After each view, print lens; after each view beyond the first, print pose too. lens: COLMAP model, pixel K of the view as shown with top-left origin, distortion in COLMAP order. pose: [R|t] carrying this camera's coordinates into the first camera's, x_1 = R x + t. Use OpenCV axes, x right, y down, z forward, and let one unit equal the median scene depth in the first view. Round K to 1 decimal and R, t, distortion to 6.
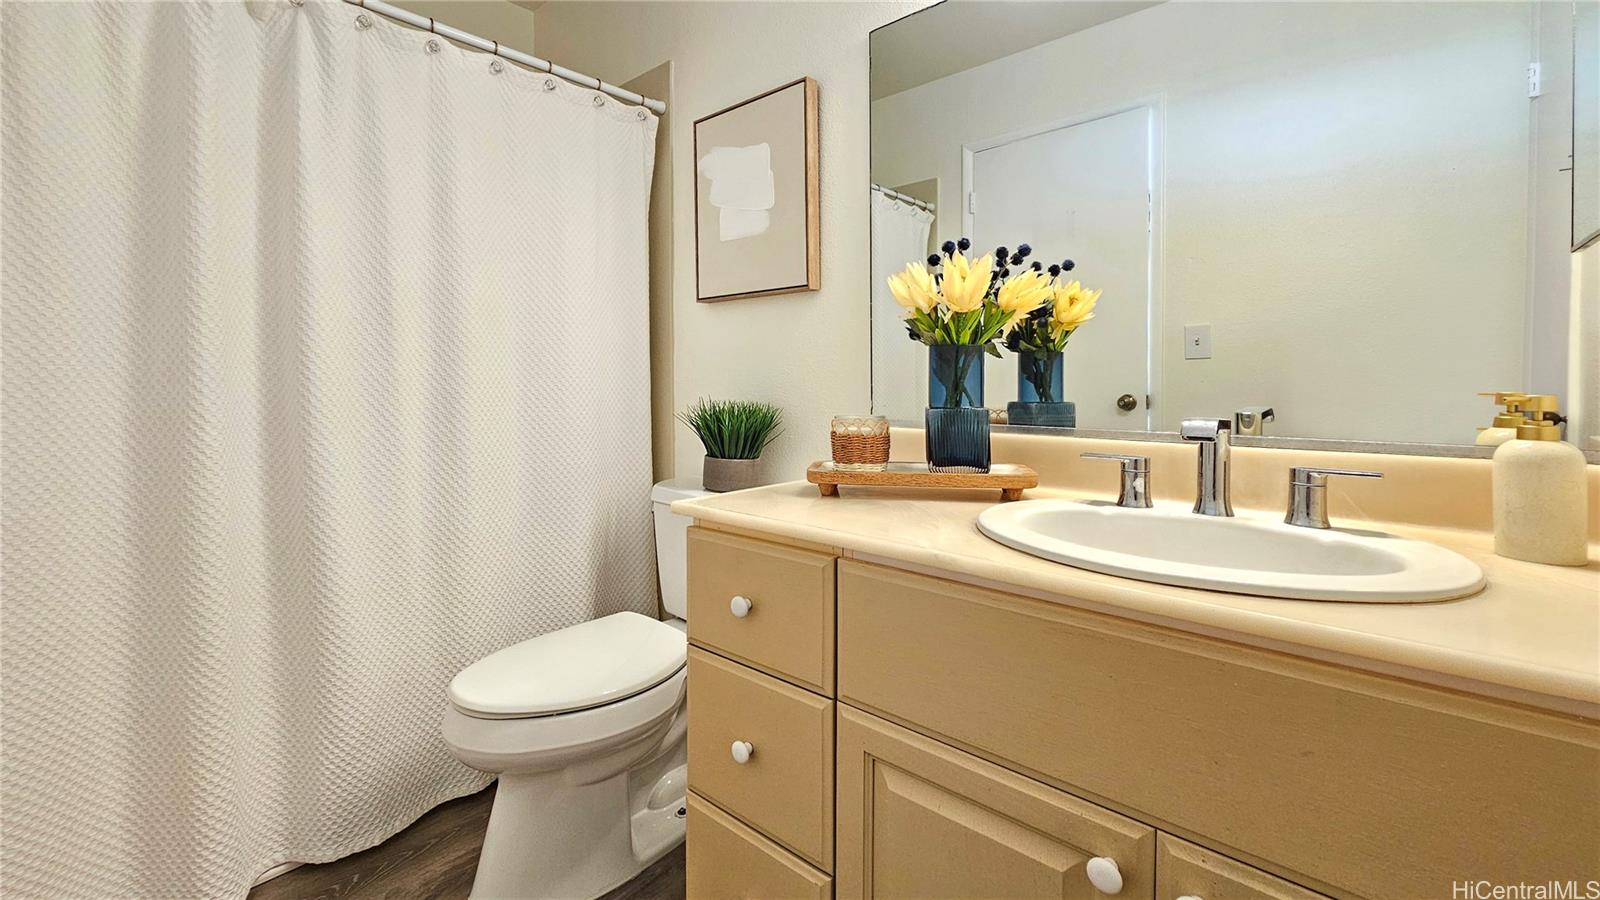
lens RADIAL K [[677.5, 0, 798.6], [0, 677.5, 392.2], [0, 0, 1]] dist [0.000519, -0.000013]
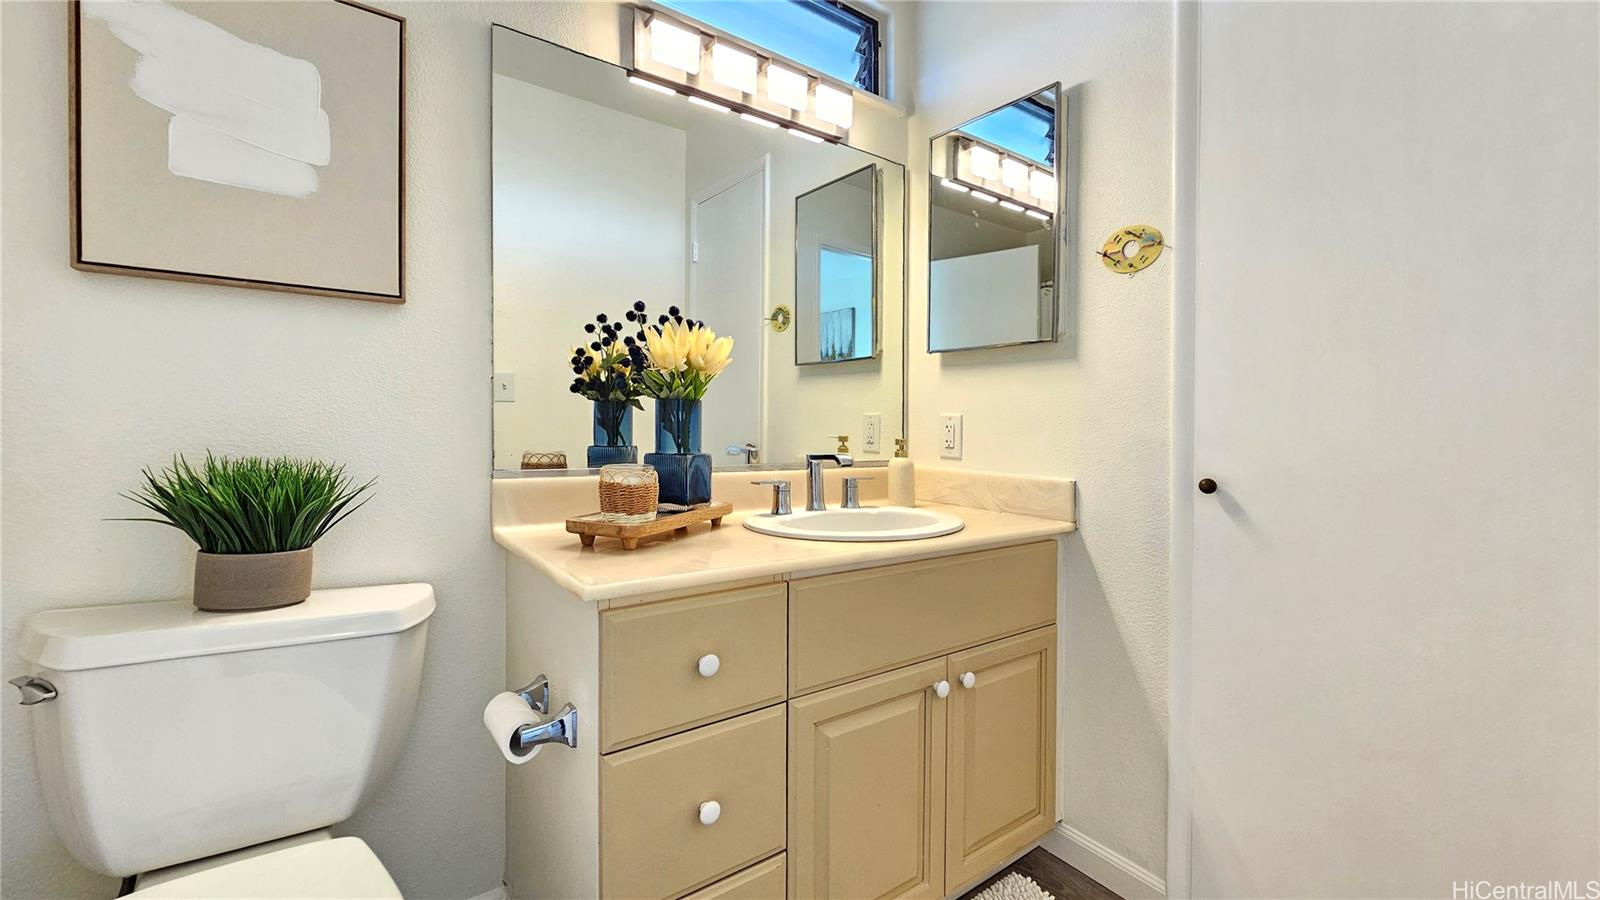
lens RADIAL K [[661.3, 0, 800.6], [0, 661.3, 436.8], [0, 0, 1]] dist [0.000473, -0.000031]
pose [[0.197042, -0.010815, 0.980335, -0.991530], [0.000387, 0.999940, 0.010953, -0.022408], [-0.980395, -0.001779, 0.197034, 0.685831]]
